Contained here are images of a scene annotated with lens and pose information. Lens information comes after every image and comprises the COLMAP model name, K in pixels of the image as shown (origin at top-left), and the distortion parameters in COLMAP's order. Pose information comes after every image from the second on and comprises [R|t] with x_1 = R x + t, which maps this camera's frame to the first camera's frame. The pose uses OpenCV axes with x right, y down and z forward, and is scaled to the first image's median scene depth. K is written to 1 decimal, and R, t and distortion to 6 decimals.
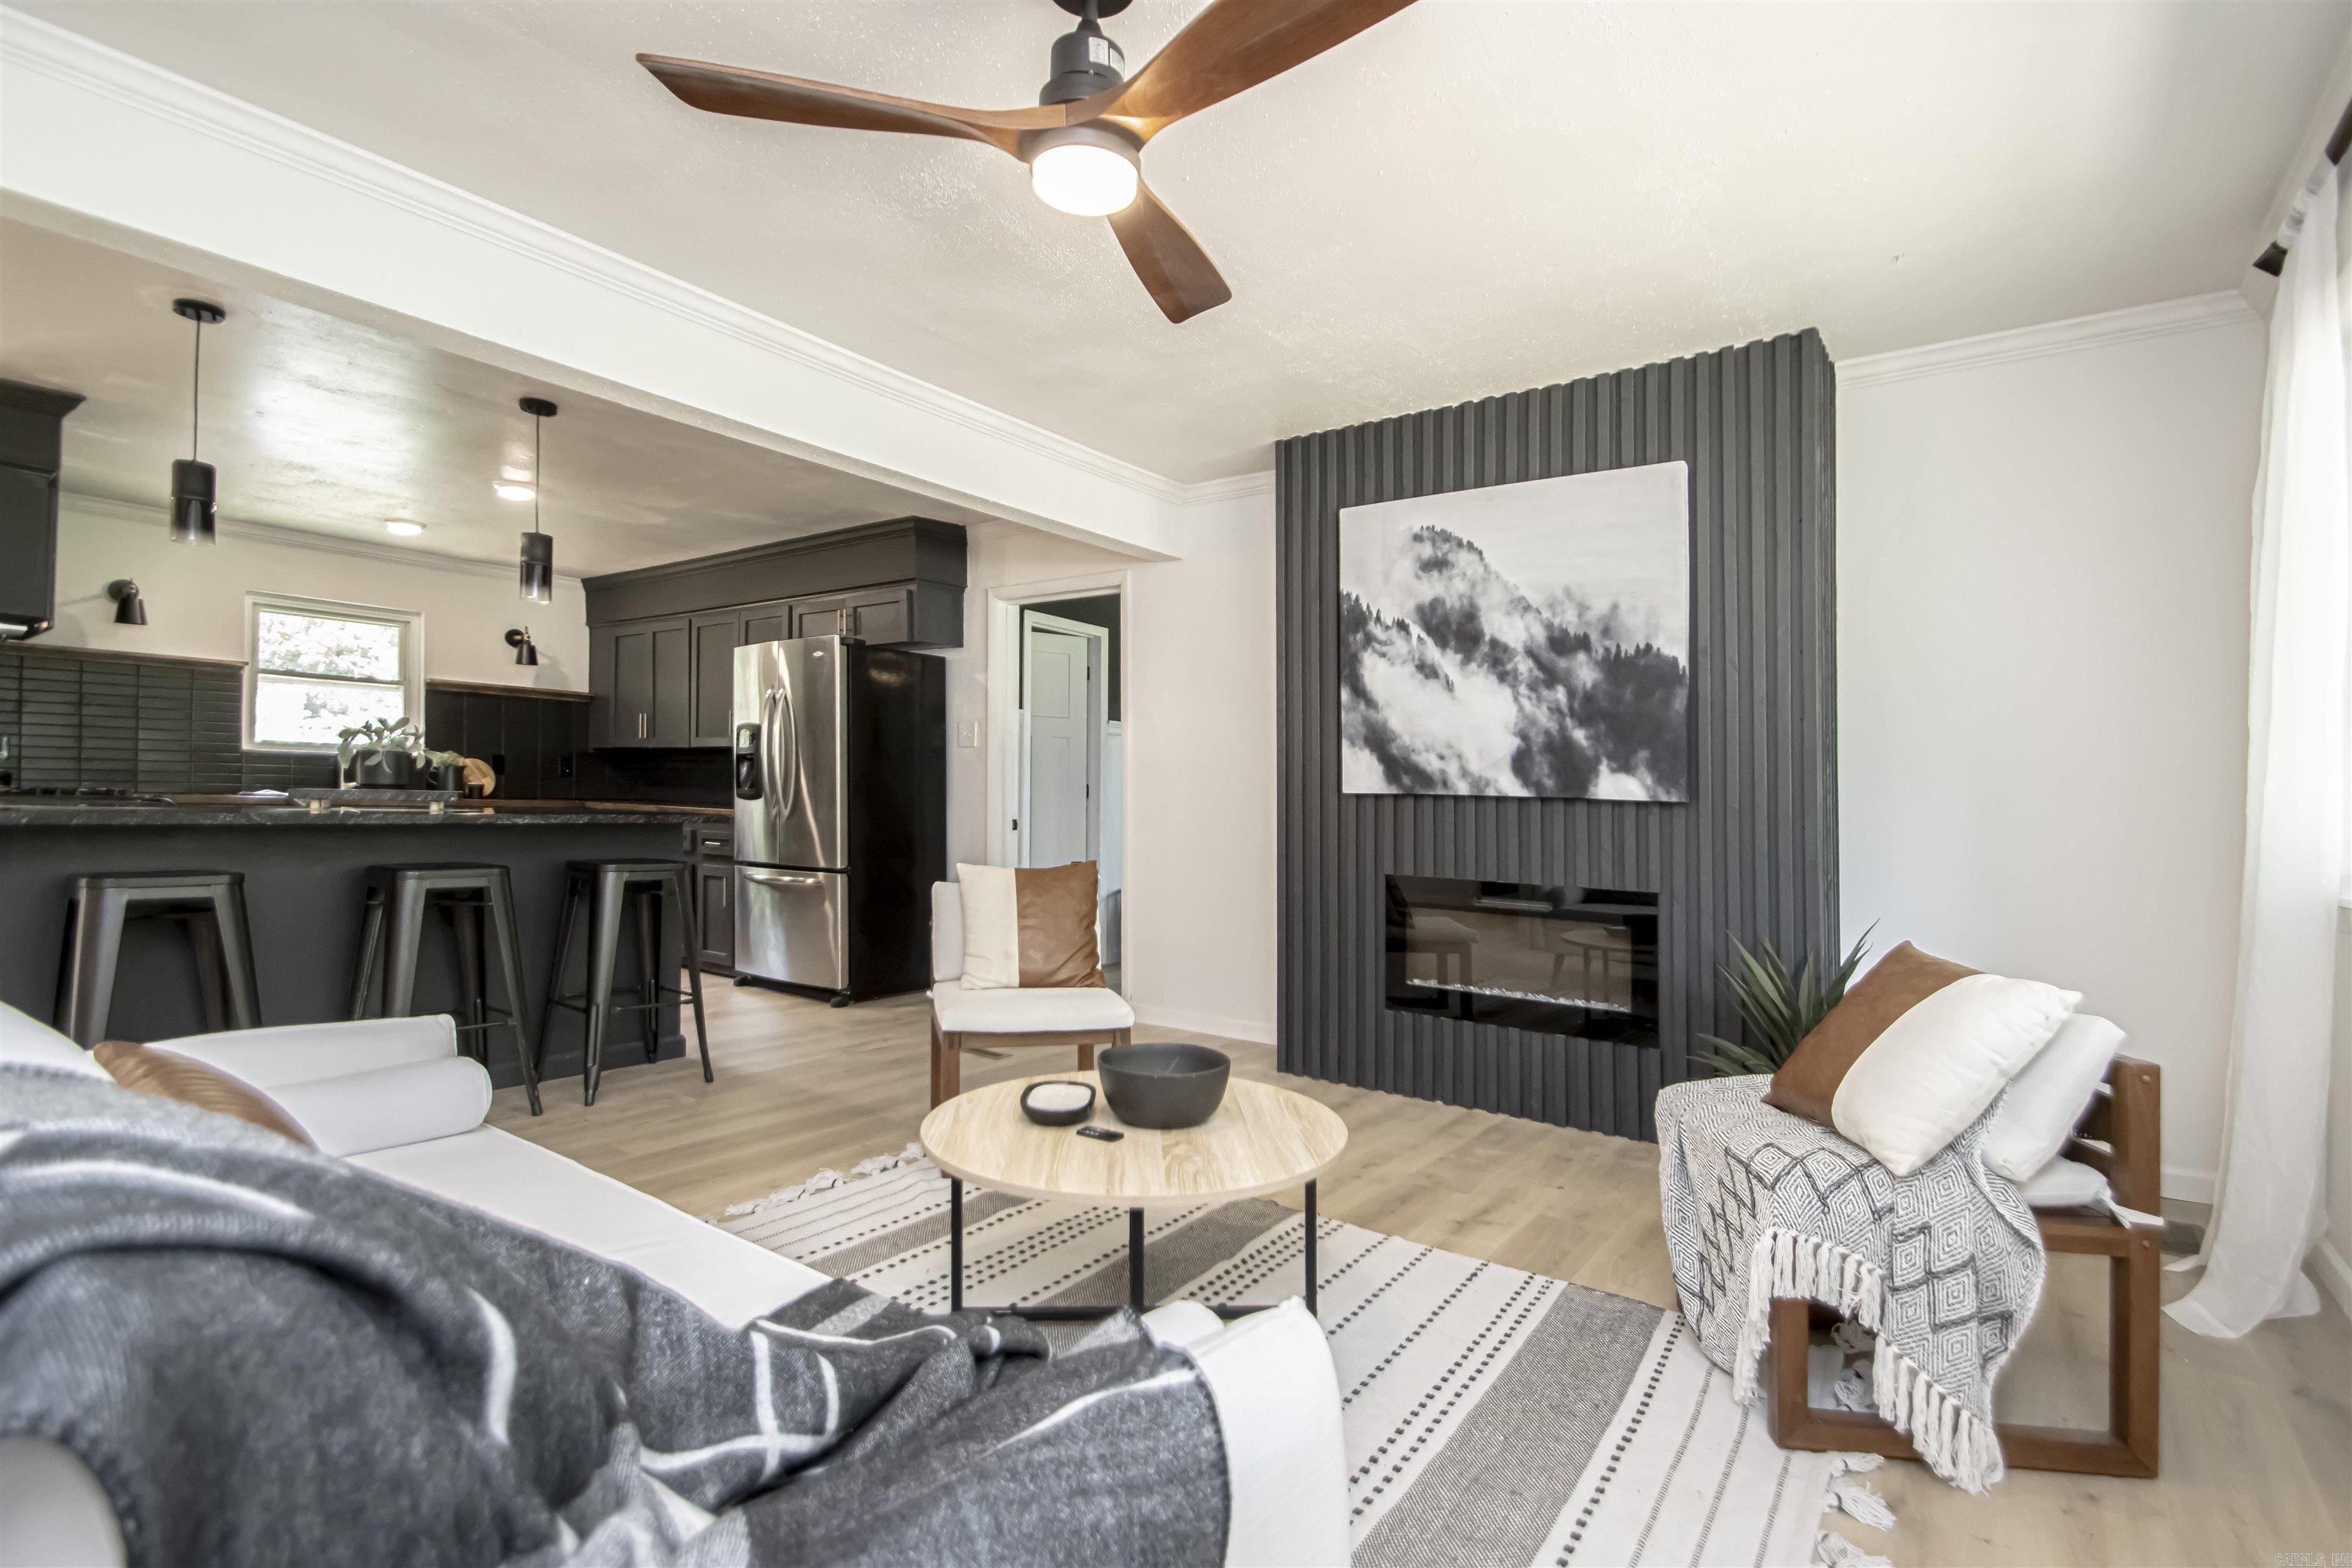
lens RADIAL K [[1122.9, 0, 1146.1], [0, 1122.9, 773.1], [0, 0, 1]] dist [0.011800, -0.014035]
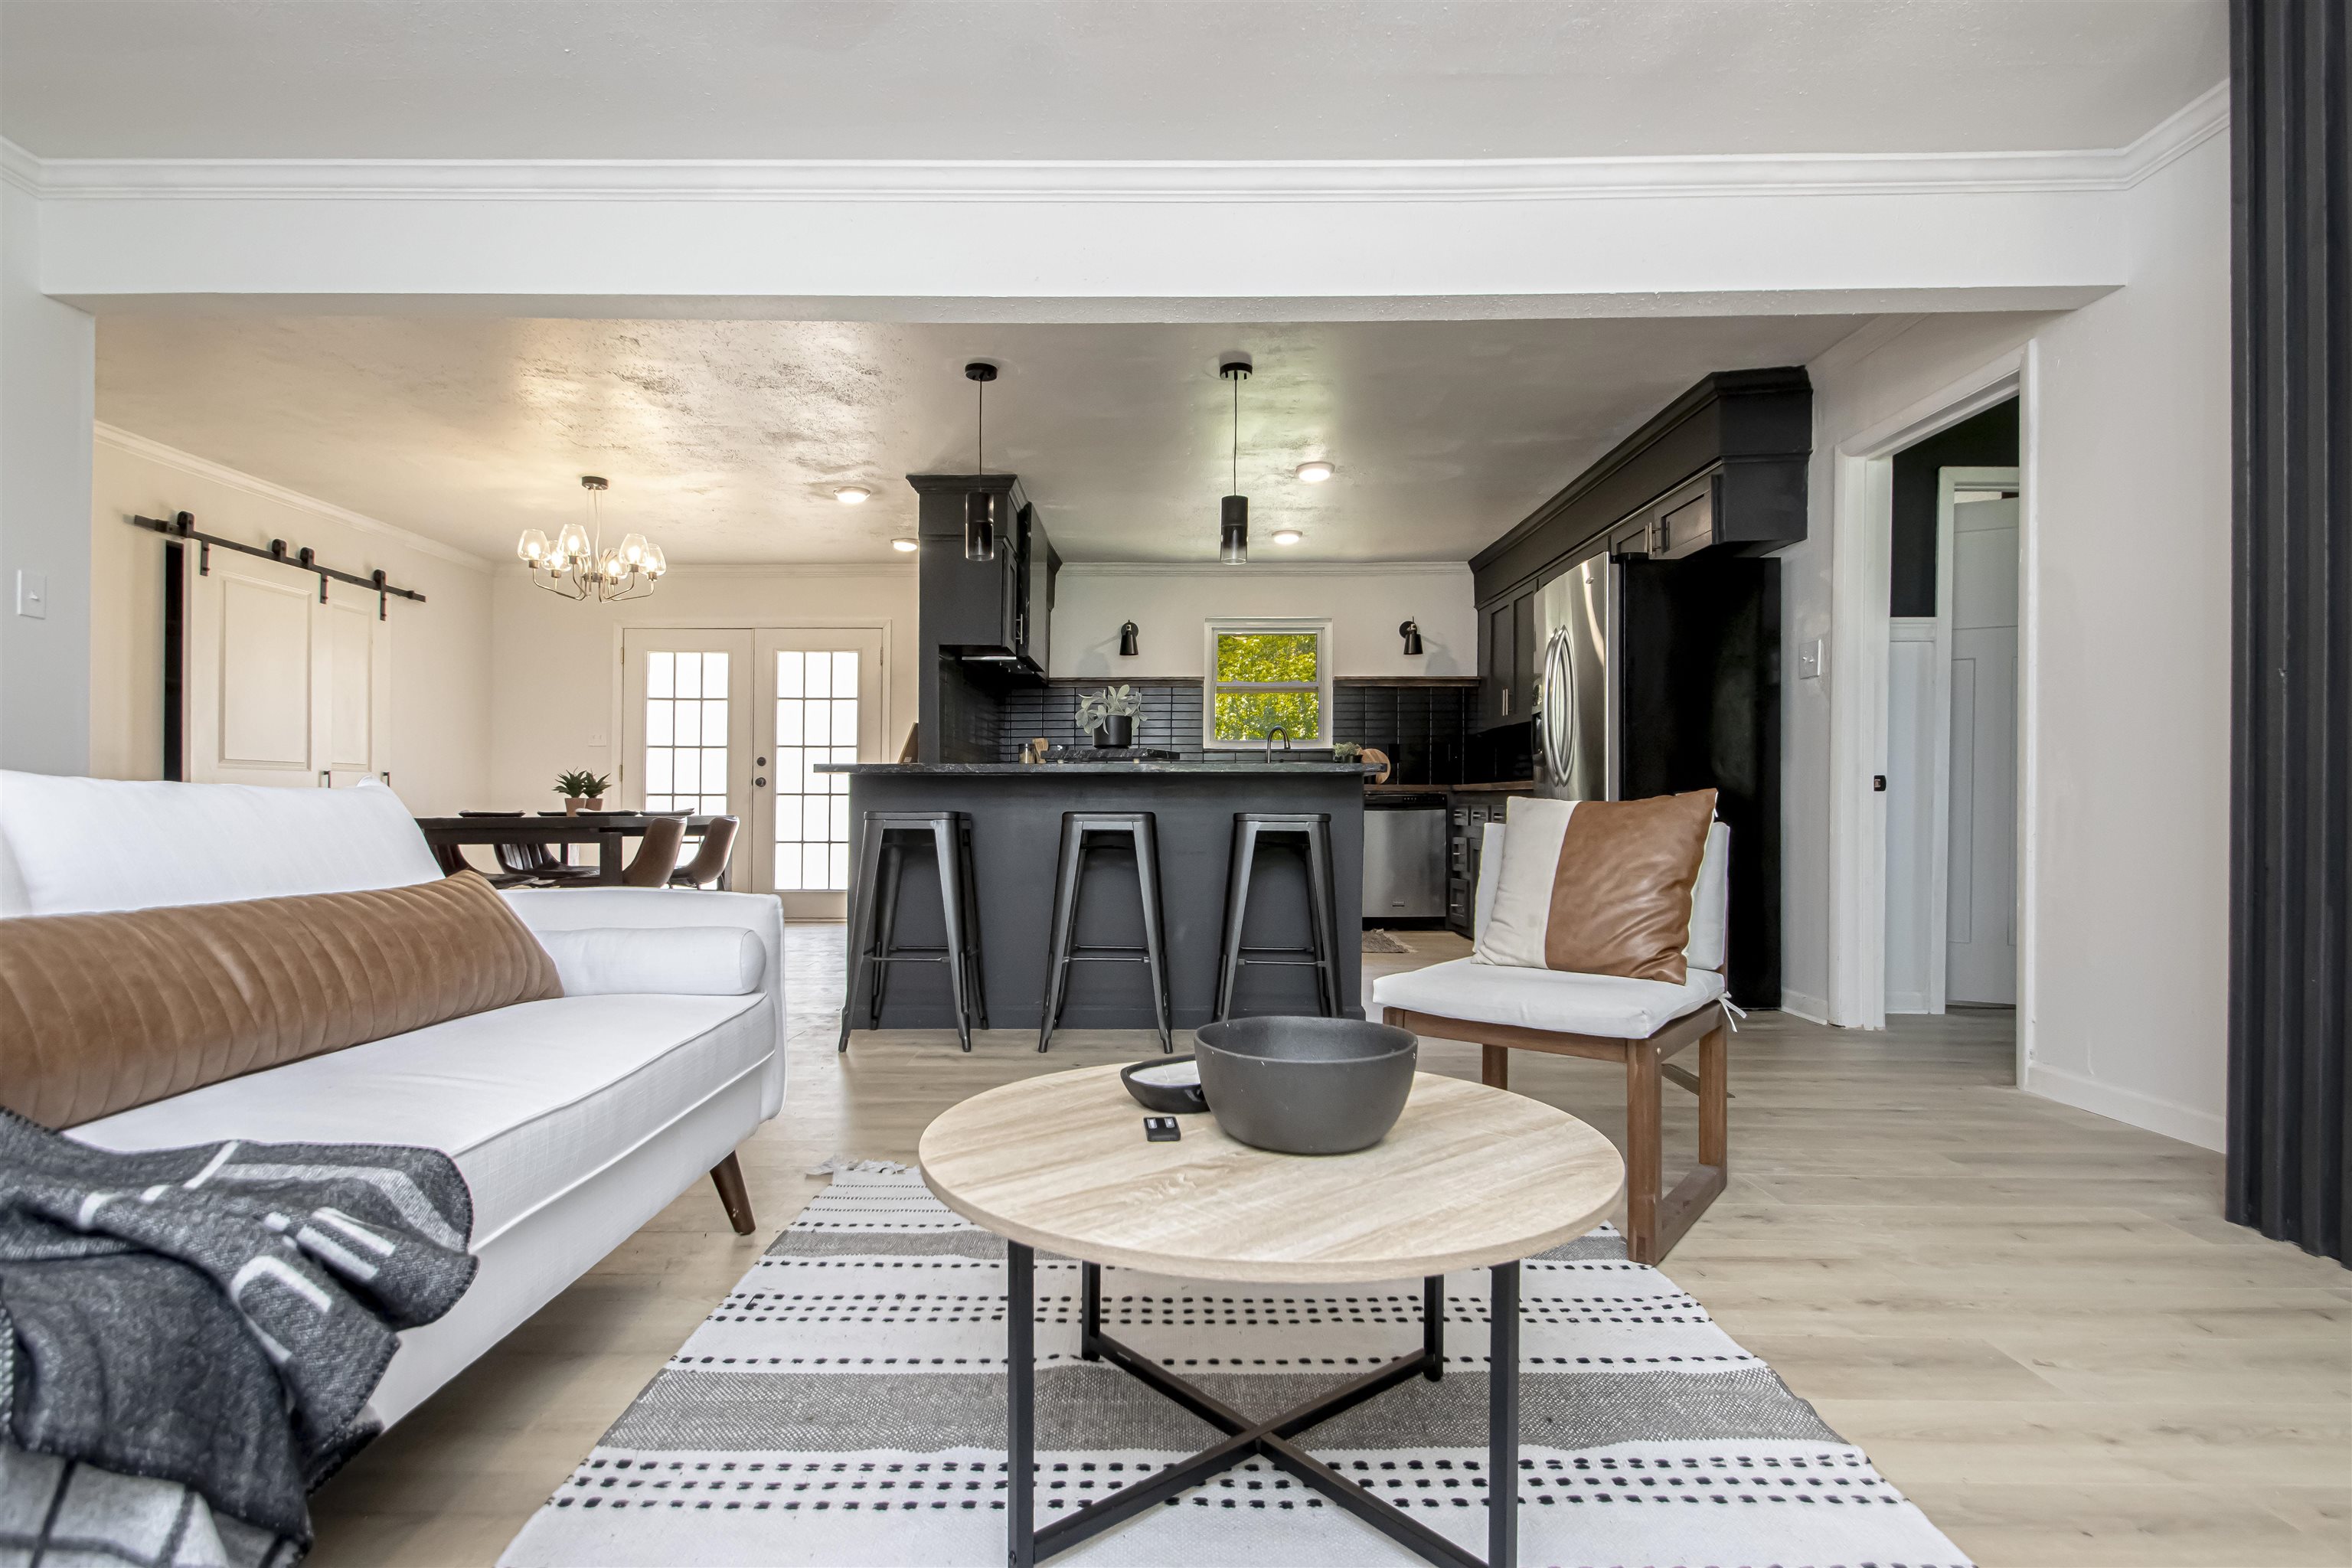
lens RADIAL K [[1122.9, 0, 1115.4], [0, 1122.9, 840.5], [0, 0, 1]] dist [0.011800, -0.014035]
pose [[0.589180, 0.008518, -0.807957, 0.235285], [0.026565, 0.999200, 0.029906, 0.070080], [0.807565, -0.039084, 0.588482, 0.309556]]
